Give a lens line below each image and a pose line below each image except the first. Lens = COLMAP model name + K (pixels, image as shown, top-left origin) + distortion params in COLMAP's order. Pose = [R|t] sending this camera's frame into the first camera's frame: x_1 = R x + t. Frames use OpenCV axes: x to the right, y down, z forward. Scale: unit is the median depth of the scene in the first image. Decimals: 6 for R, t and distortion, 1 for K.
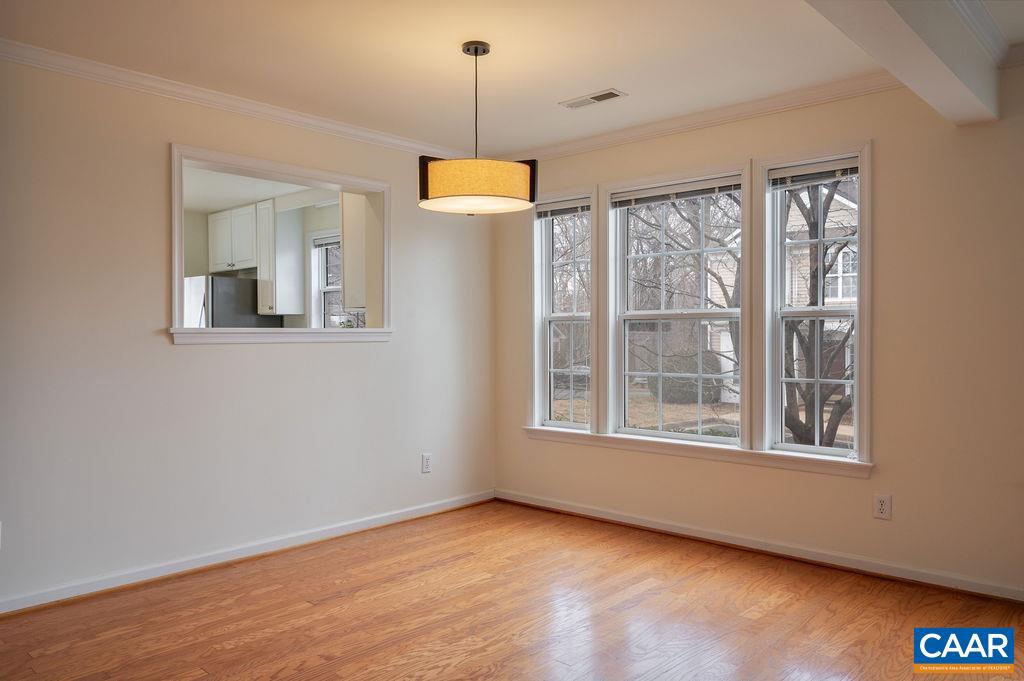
lens RADIAL K [[745.4, 0, 512.0], [0, 745.4, 340.5], [0, 0, 1]] dist [0.002270, 0.000584]
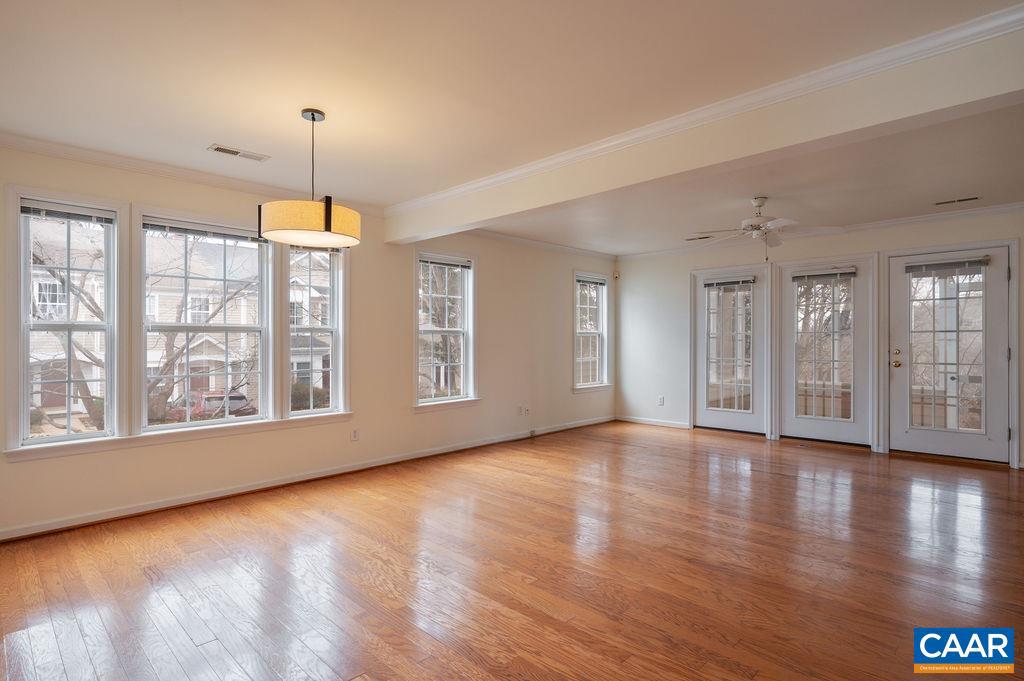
lens RADIAL K [[526.5, 0, 512.0], [0, 526.5, 340.5], [0, 0, 1]] dist [-0.000641, -0.000122]
pose [[0.036812, 0.004645, 0.999311, -0.740194], [0.016400, 0.999852, -0.005252, 0.001886], [-0.999188, 0.016582, 0.036730, 0.508560]]
